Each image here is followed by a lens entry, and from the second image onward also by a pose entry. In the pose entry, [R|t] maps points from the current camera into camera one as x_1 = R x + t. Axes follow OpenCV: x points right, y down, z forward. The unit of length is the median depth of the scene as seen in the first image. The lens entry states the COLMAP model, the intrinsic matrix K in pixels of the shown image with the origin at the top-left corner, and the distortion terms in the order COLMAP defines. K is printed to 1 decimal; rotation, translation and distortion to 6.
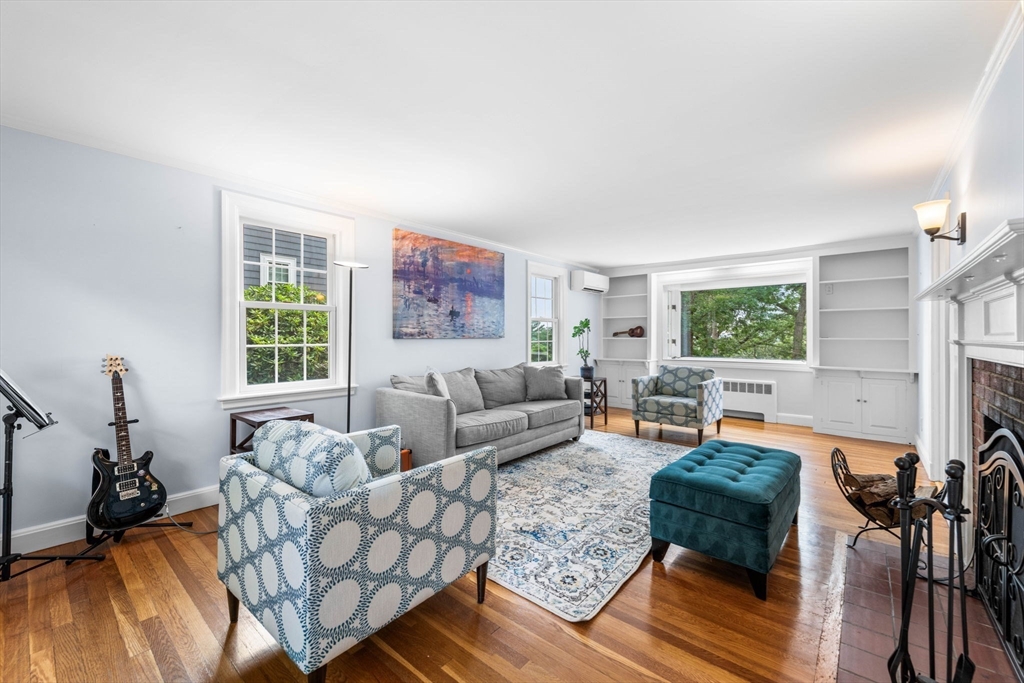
lens RADIAL K [[420.6, 0, 510.1], [0, 420.6, 336.4], [0, 0, 1]] dist [0.004466, 0.000152]
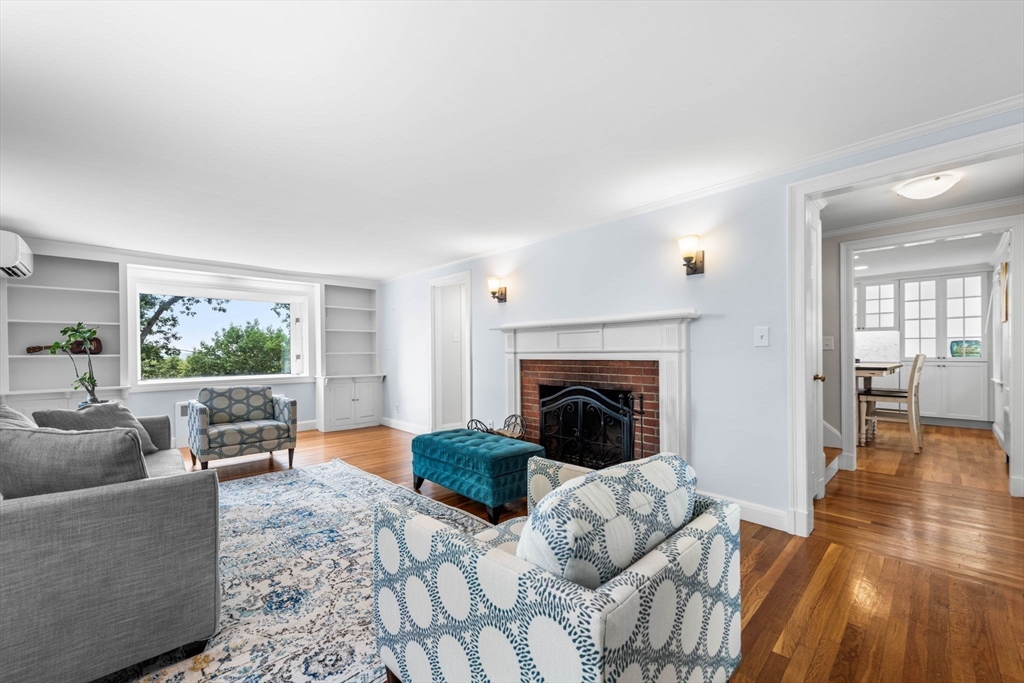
lens RADIAL K [[420.6, 0, 510.5], [0, 420.6, 350.4], [0, 0, 1]] dist [0.004466, 0.000152]
pose [[0.073064, 0.001697, 0.997326, -0.461929], [0.008564, 0.999961, -0.002329, 0.004724], [-0.997290, 0.008711, 0.073047, 0.432684]]
